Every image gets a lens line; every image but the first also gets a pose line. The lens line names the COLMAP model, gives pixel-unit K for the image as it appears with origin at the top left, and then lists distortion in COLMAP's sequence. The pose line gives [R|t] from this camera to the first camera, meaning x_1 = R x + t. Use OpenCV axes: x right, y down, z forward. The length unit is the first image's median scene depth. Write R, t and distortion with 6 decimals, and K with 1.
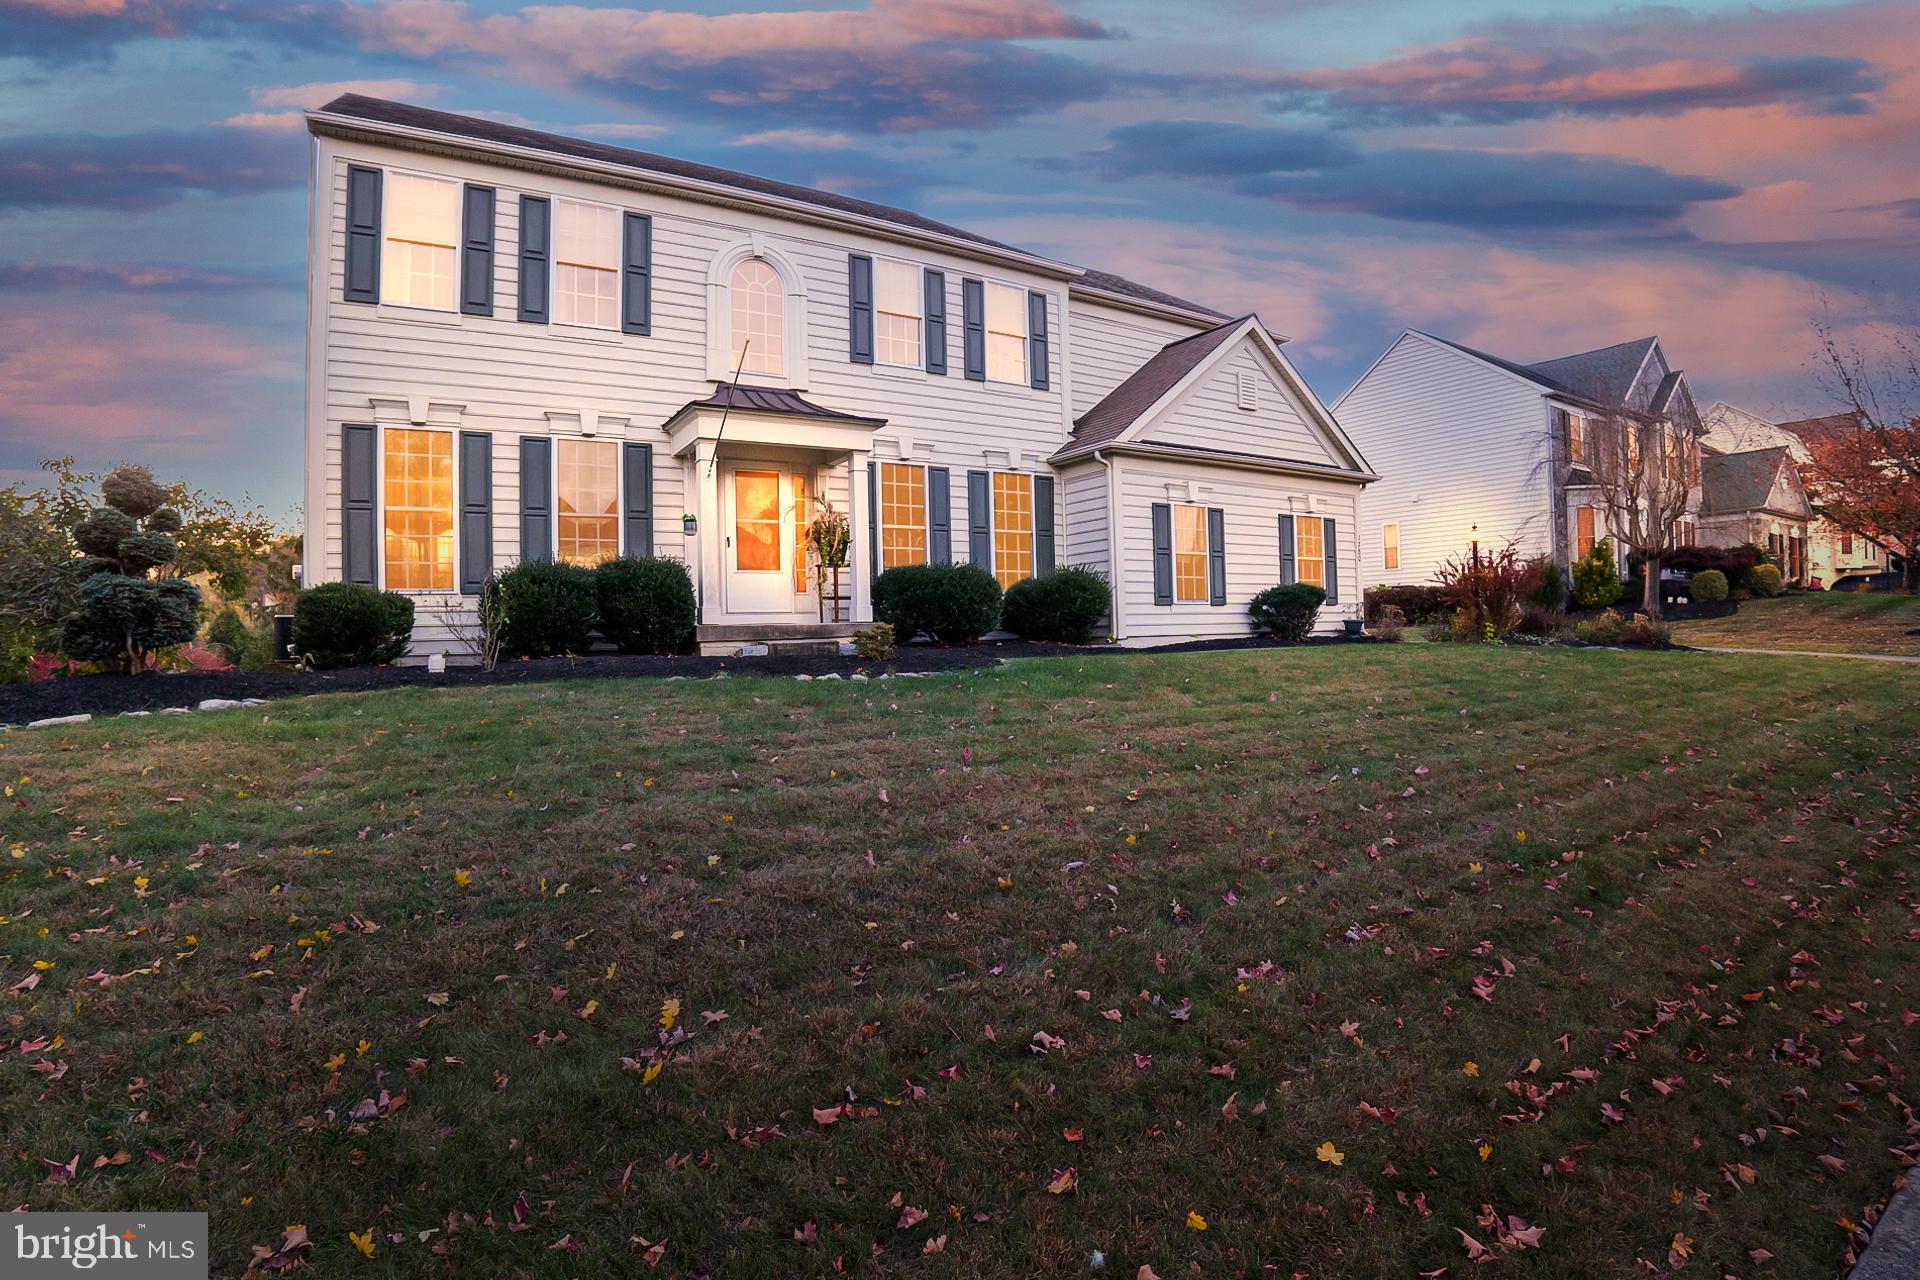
lens RADIAL K [[937.2, 0, 951.4], [0, 937.2, 630.2], [0, 0, 1]] dist [-0.116561, 0.026448]
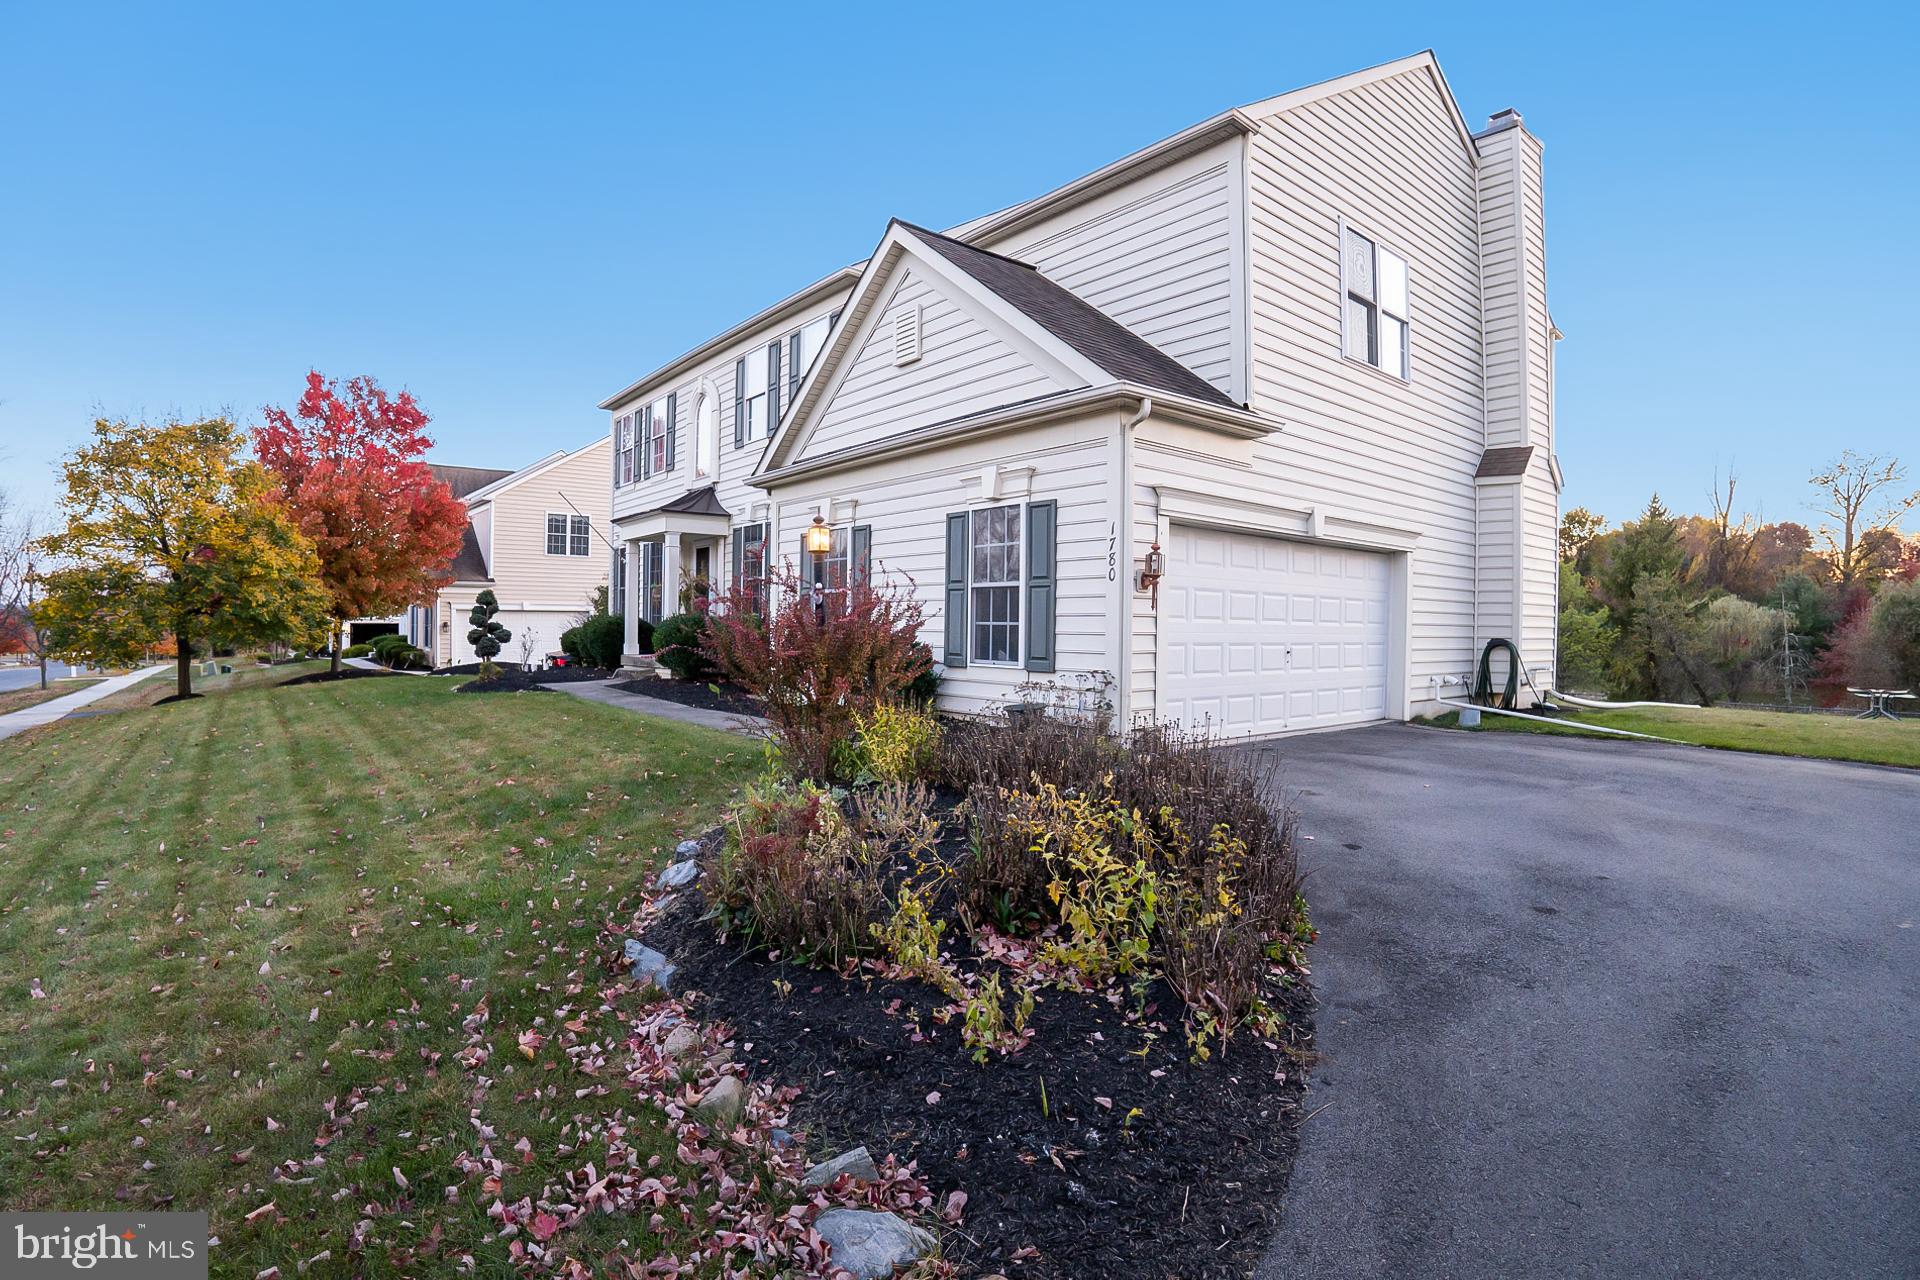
lens RADIAL K [[937.2, 0, 951.4], [0, 937.2, 630.2], [0, 0, 1]] dist [-0.116561, 0.026448]
pose [[0.130200, 0.027650, -0.991102, 1.116230], [-0.009870, 0.999598, 0.026590, -0.076798], [0.991439, 0.006320, 0.130421, 1.068095]]
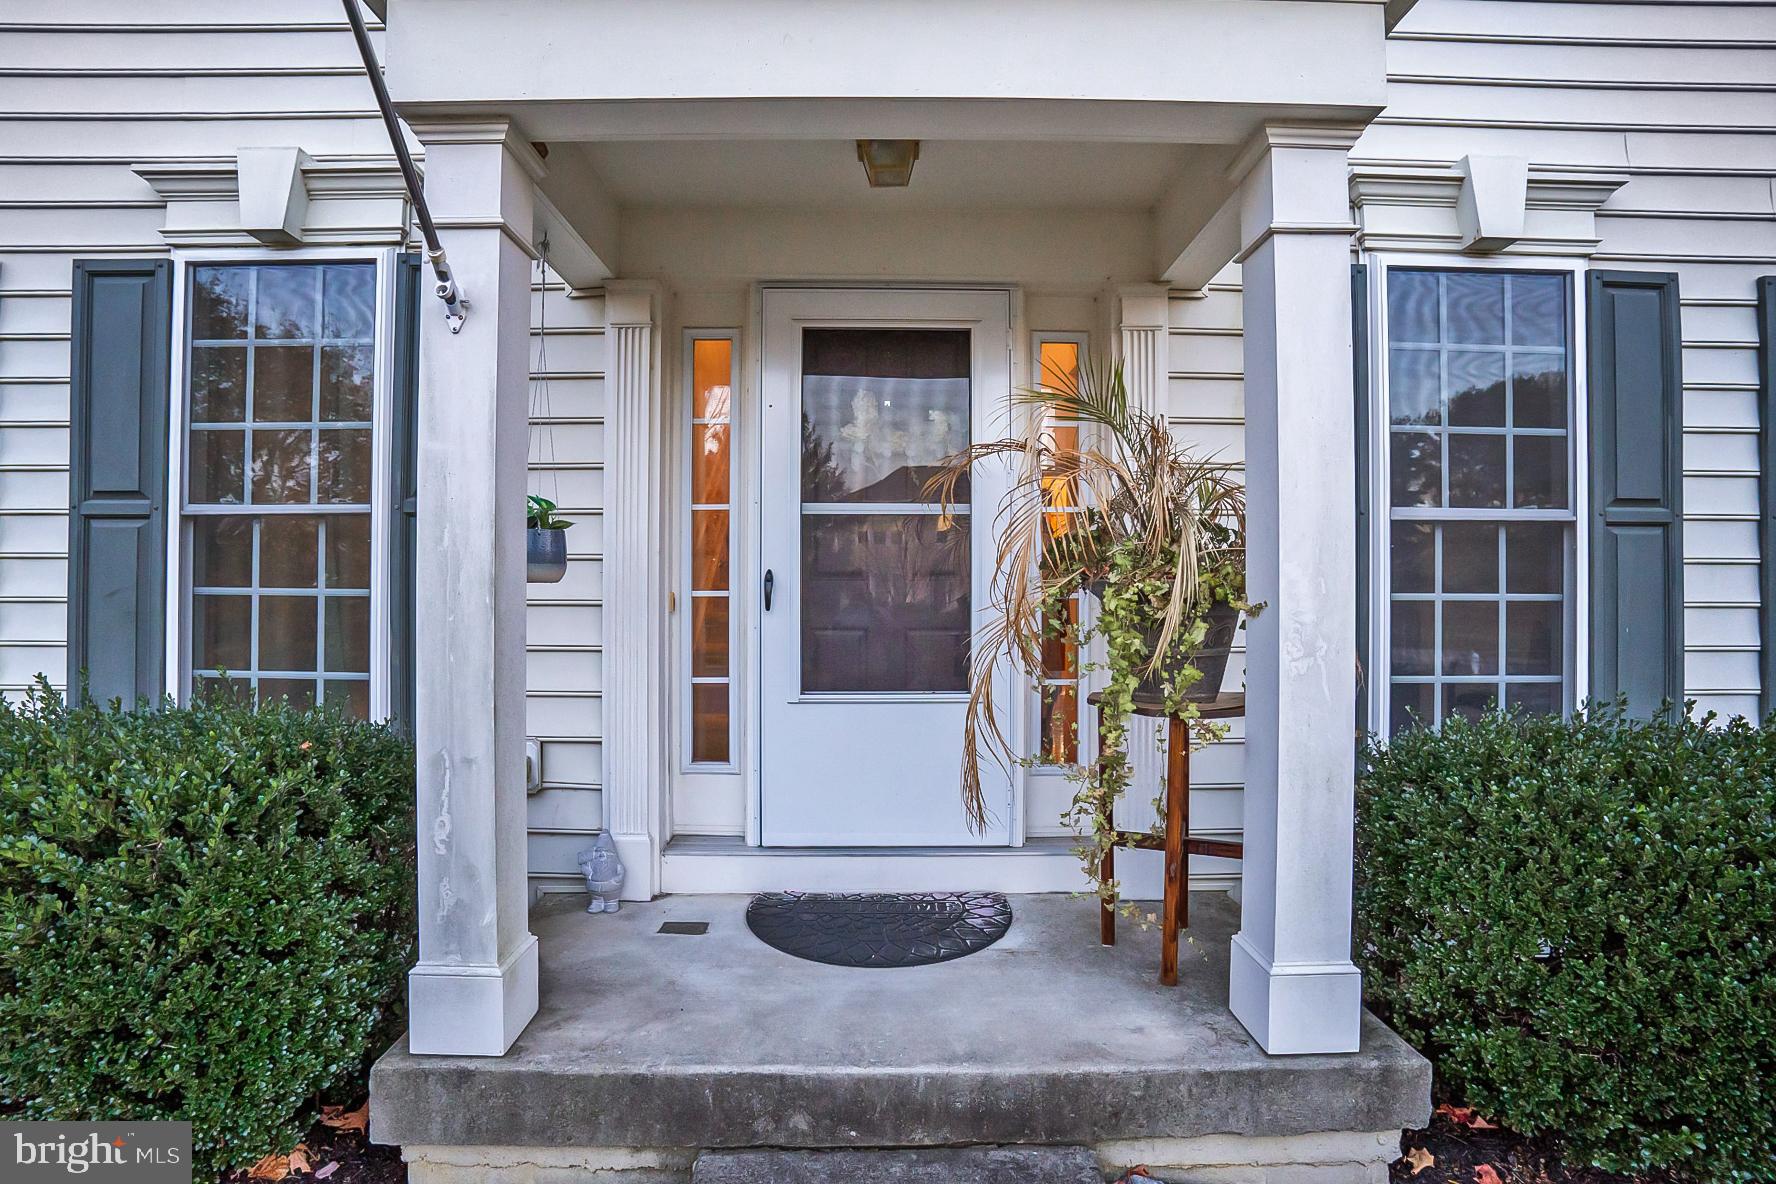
lens RADIAL K [[845.5, 0, 884.7], [0, 845.5, 572.1], [0, 0, 1]] dist [-0.037914, 0.000126]
pose [[0.857286, 0.021823, -0.514379, -0.072292], [-0.022811, 0.999730, 0.004397, -0.089561], [0.514336, 0.007964, 0.857552, 0.704829]]
